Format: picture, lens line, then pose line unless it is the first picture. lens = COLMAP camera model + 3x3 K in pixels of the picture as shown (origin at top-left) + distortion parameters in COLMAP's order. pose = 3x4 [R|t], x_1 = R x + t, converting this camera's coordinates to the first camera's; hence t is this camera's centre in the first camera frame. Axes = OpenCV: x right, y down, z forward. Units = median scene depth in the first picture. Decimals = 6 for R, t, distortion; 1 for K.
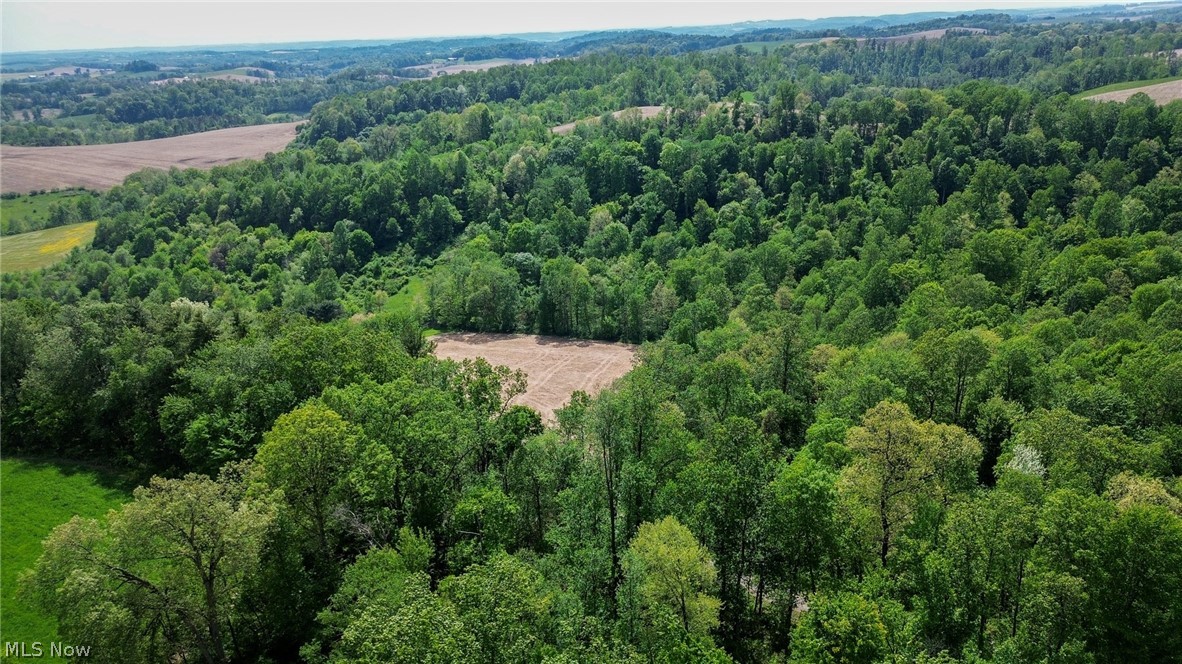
lens RADIAL K [[839.1, 0, 590.9], [0, 839.1, 328.5], [0, 0, 1]] dist [0.066726, -0.062627]
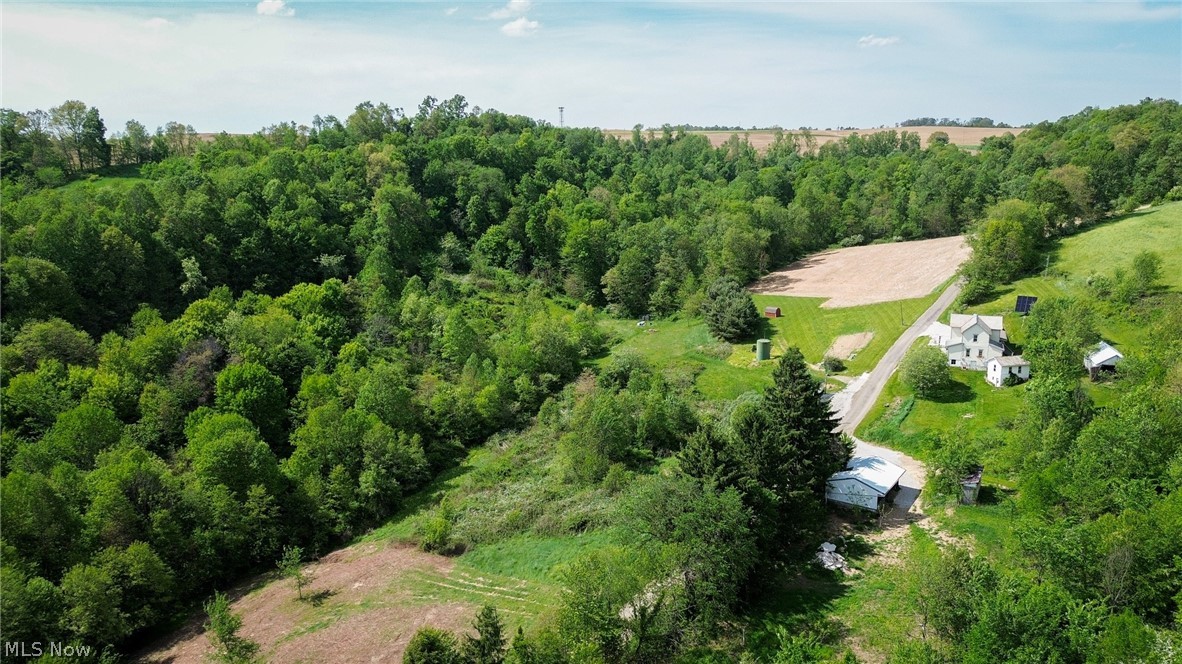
lens RADIAL K [[839.1, 0, 596.6], [0, 839.1, 331.6], [0, 0, 1]] dist [0.066726, -0.062627]
pose [[0.126166, -0.173131, 0.976784, -0.835732], [0.347396, 0.930013, 0.119969, -0.092149], [-0.929192, 0.324195, 0.177481, 0.789858]]
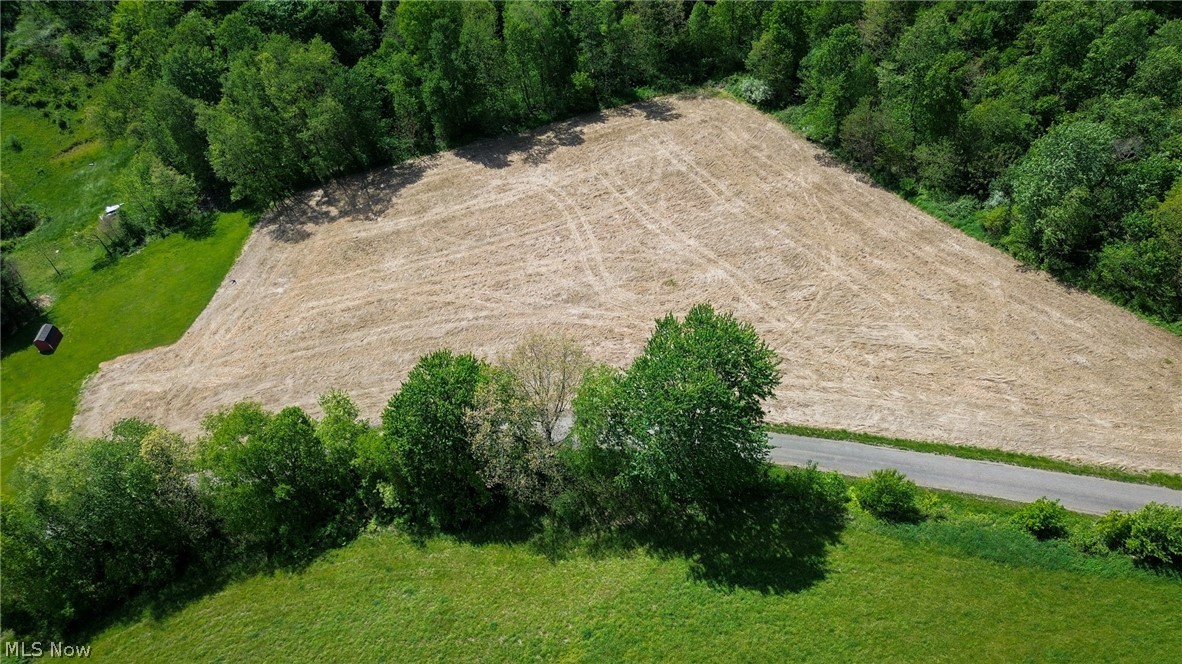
lens RADIAL K [[839.1, 0, 594.6], [0, 839.1, 329.2], [0, 0, 1]] dist [0.066726, -0.062627]
pose [[0.754847, -0.498529, 0.426233, -0.217899], [0.257499, 0.822912, 0.506468, -0.114691], [-0.603242, -0.272552, 0.749543, 0.374240]]
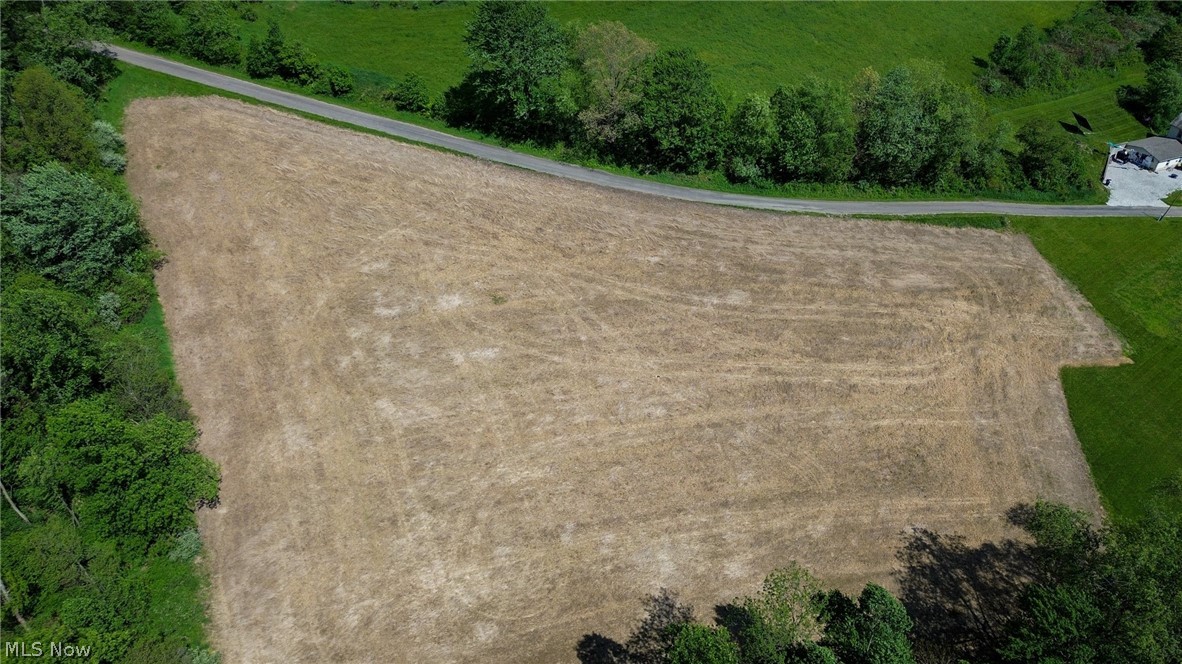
lens RADIAL K [[839.1, 0, 593.2], [0, 839.1, 344.1], [0, 0, 1]] dist [0.066726, -0.062627]
pose [[-0.781935, 0.424242, -0.456722, 0.060637], [-0.171544, 0.557941, 0.811957, -0.201315], [0.599291, 0.713246, -0.363498, 0.734749]]
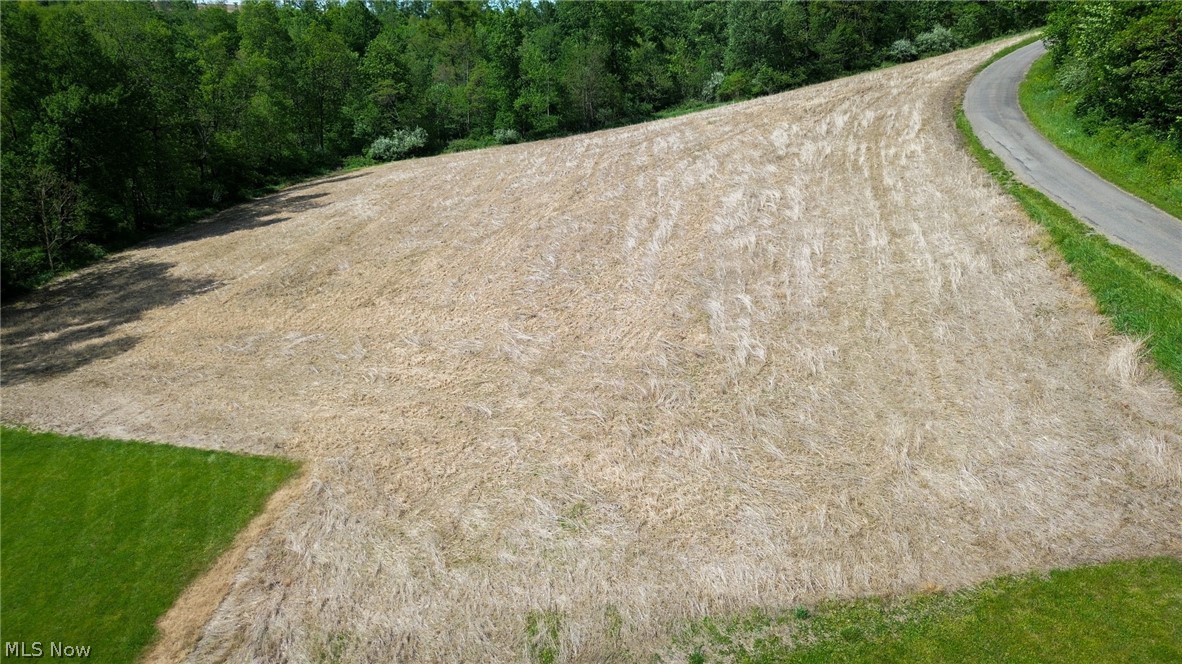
lens RADIAL K [[839.1, 0, 593.0], [0, 839.1, 330.2], [0, 0, 1]] dist [0.066726, -0.062627]
pose [[-0.378777, -0.218829, 0.899245, -0.284864], [0.337770, 0.871936, 0.354457, -0.011614], [-0.861649, 0.437998, -0.256355, 0.721193]]
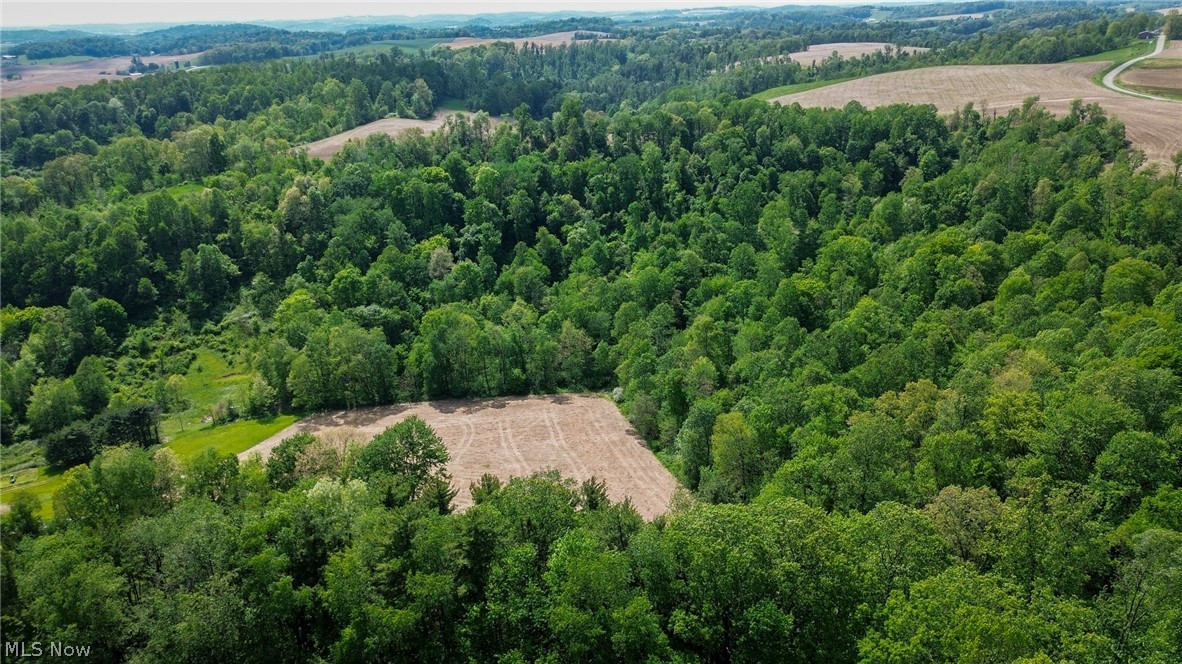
lens RADIAL K [[839.1, 0, 594.3], [0, 839.1, 331.4], [0, 0, 1]] dist [0.066726, -0.062627]
pose [[0.902180, -0.138690, 0.408455, -0.194453], [0.135396, 0.990096, 0.037127, -0.055605], [-0.409559, 0.021808, 0.912023, 0.096182]]
